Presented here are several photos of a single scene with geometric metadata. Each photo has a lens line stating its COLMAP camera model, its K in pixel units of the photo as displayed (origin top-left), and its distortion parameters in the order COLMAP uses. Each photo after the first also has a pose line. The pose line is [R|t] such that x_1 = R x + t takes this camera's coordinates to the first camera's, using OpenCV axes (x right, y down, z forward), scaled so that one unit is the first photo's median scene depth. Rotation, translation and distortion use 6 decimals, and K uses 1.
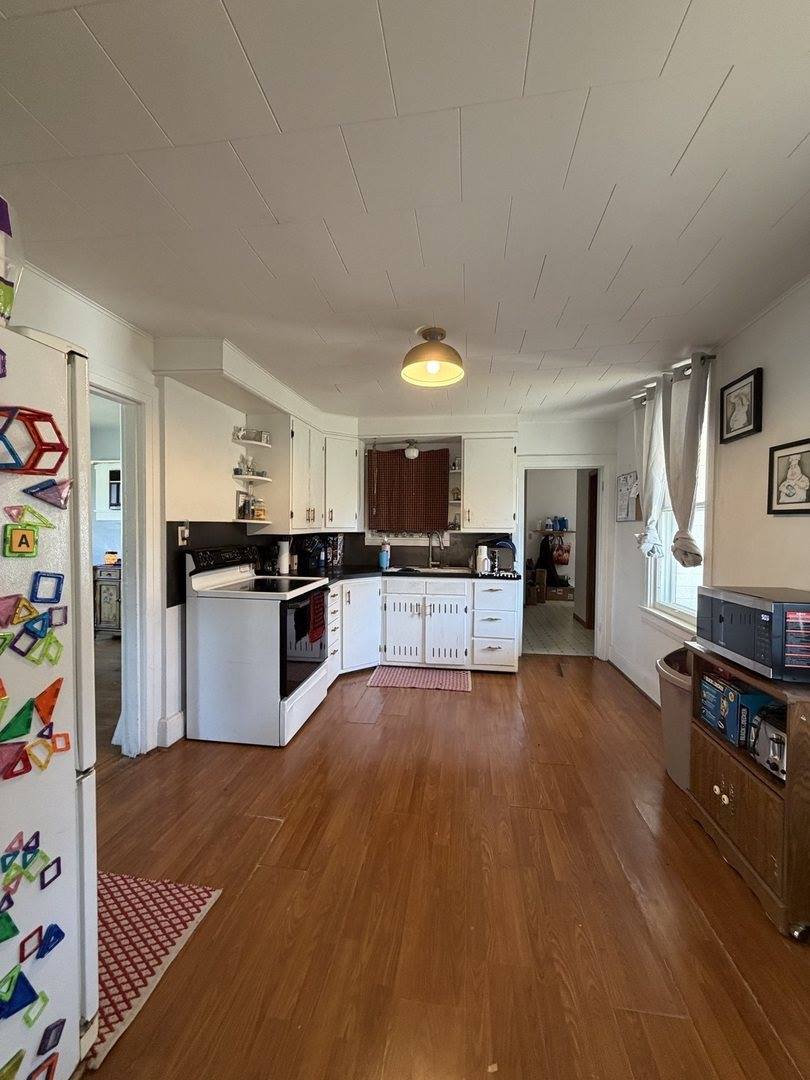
lens RADIAL K [[430.6, 0, 405.6], [0, 430.6, 539.1], [0, 0, 1]] dist [0.000296, 0.000013]
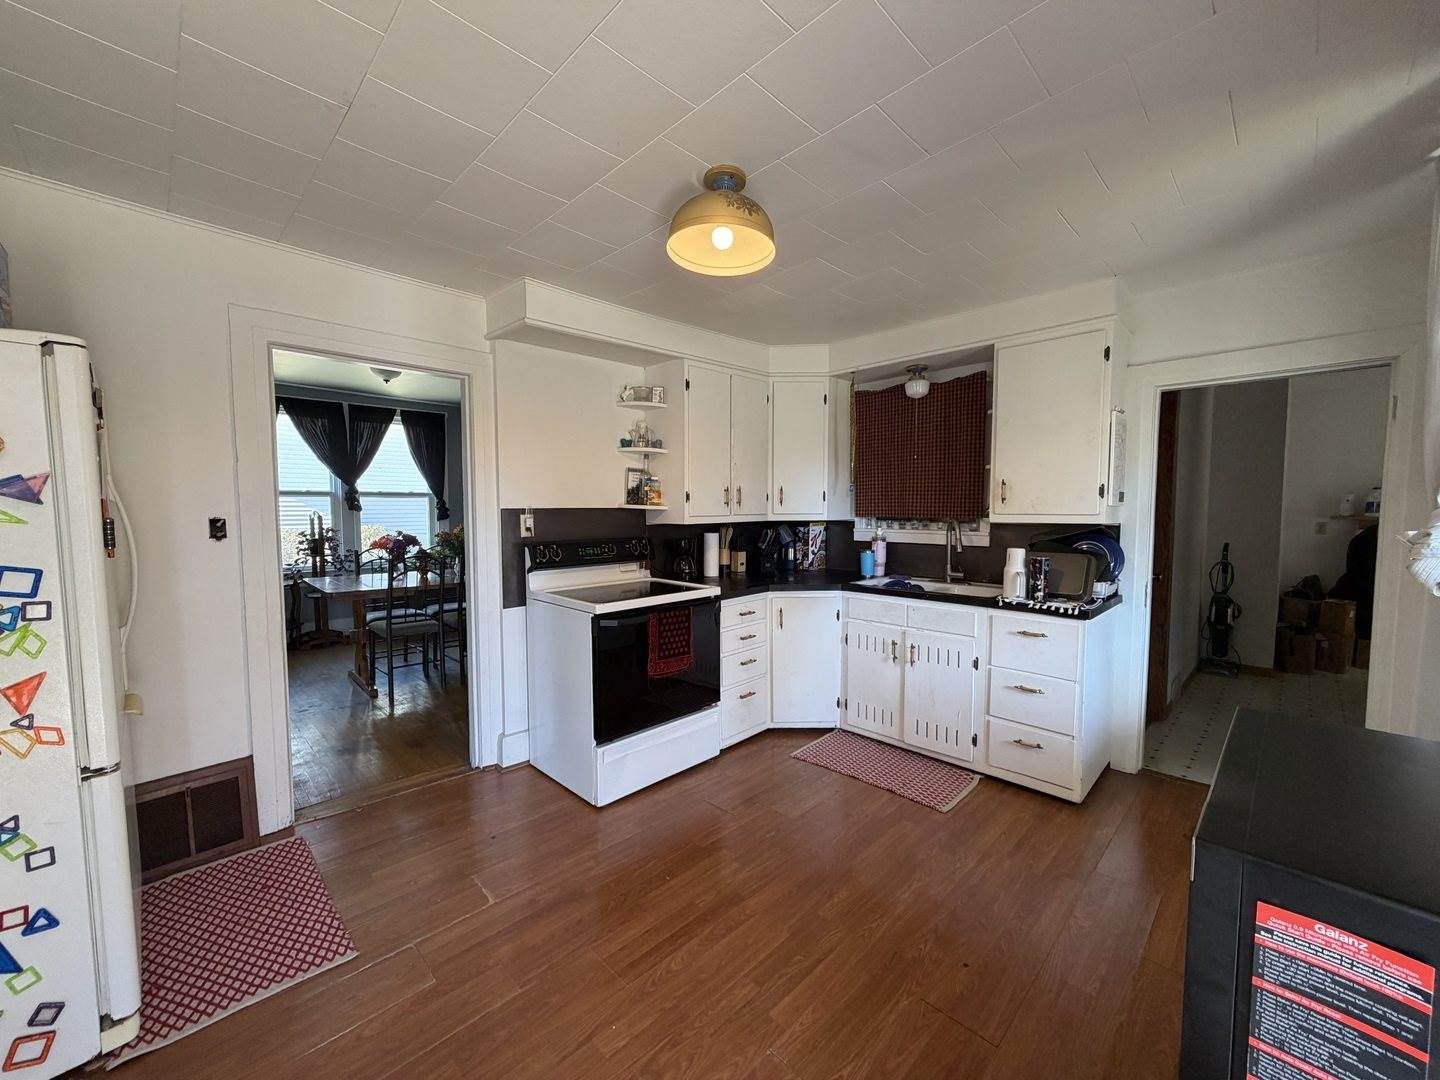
lens RADIAL K [[574.2, 0, 713.9], [0, 574.2, 543.0], [0, 0, 1]] dist [0.000296, 0.000013]
pose [[0.798085, 0.028641, -0.601864, 0.311833], [-0.010767, 0.999388, 0.033281, -0.010242], [0.602449, -0.020081, 0.797905, 0.219609]]
